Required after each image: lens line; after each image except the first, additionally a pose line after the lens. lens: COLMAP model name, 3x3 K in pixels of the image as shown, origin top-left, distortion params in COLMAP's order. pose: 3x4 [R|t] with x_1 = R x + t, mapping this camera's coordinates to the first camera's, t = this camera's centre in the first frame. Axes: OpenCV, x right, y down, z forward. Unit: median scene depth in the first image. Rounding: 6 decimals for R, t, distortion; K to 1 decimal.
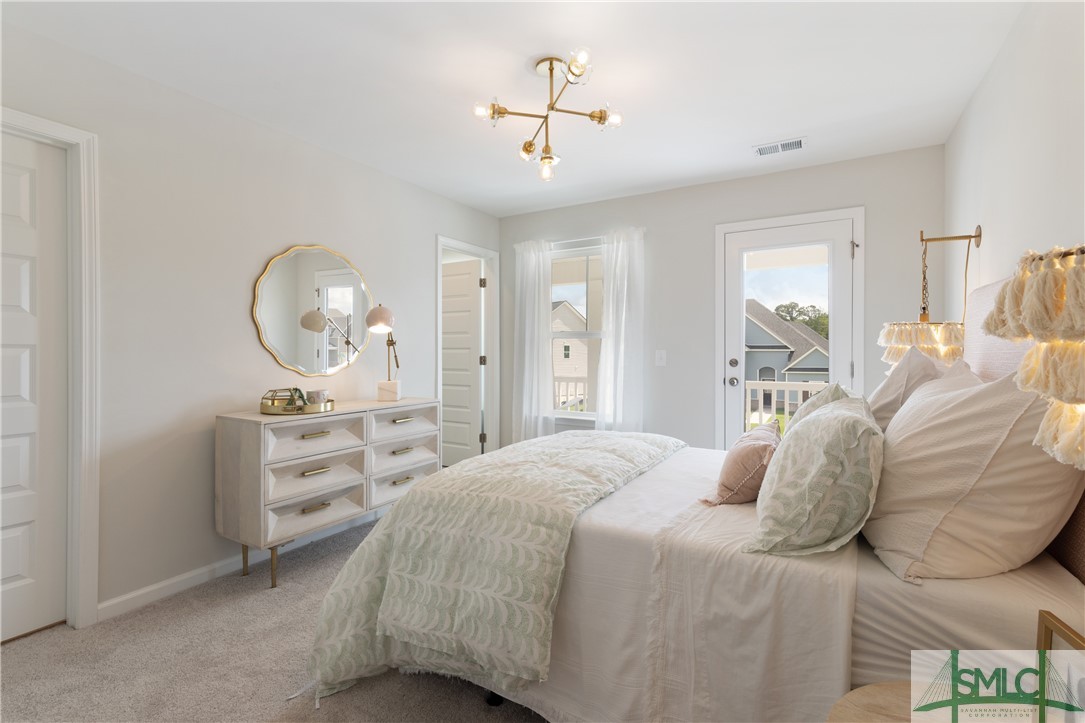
lens RADIAL K [[486.4, 0, 544.1], [0, 486.4, 352.2], [0, 0, 1]] dist [0.001086, 0.000031]
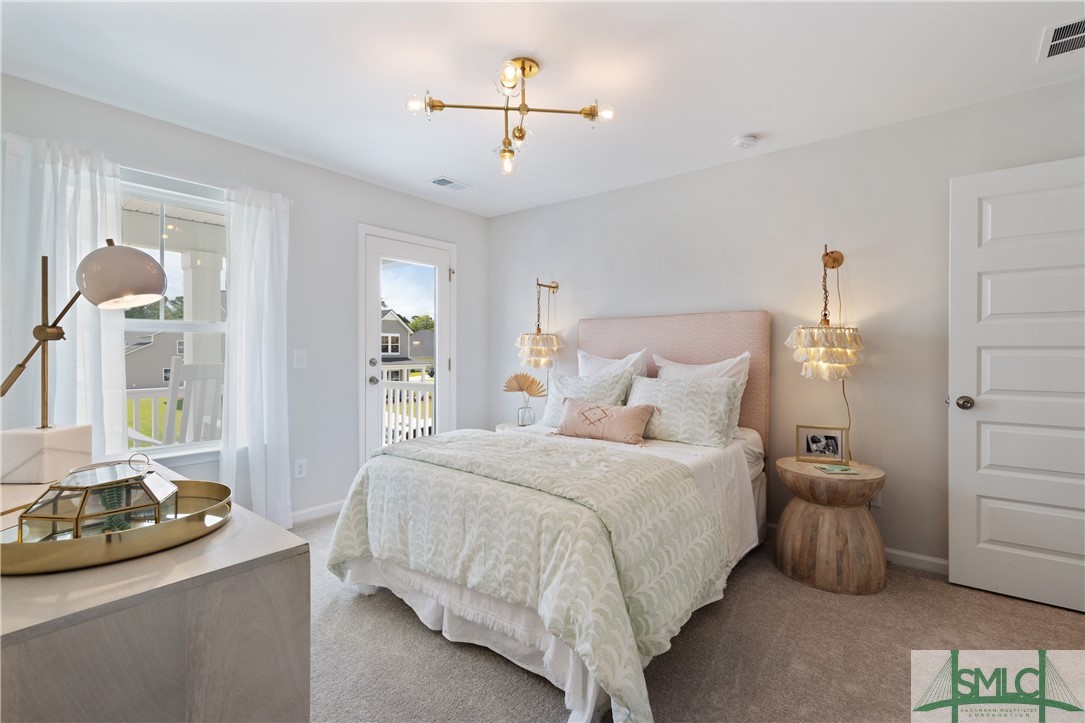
lens RADIAL K [[489.1, 0, 544.9], [0, 489.1, 355.8], [0, 0, 1]] dist [0.001644, 0.000346]
pose [[0.150235, -0.009327, 0.988606, -0.846984], [0.001831, 0.999956, 0.009155, -0.000747], [-0.988649, 0.000435, 0.150246, 0.704415]]
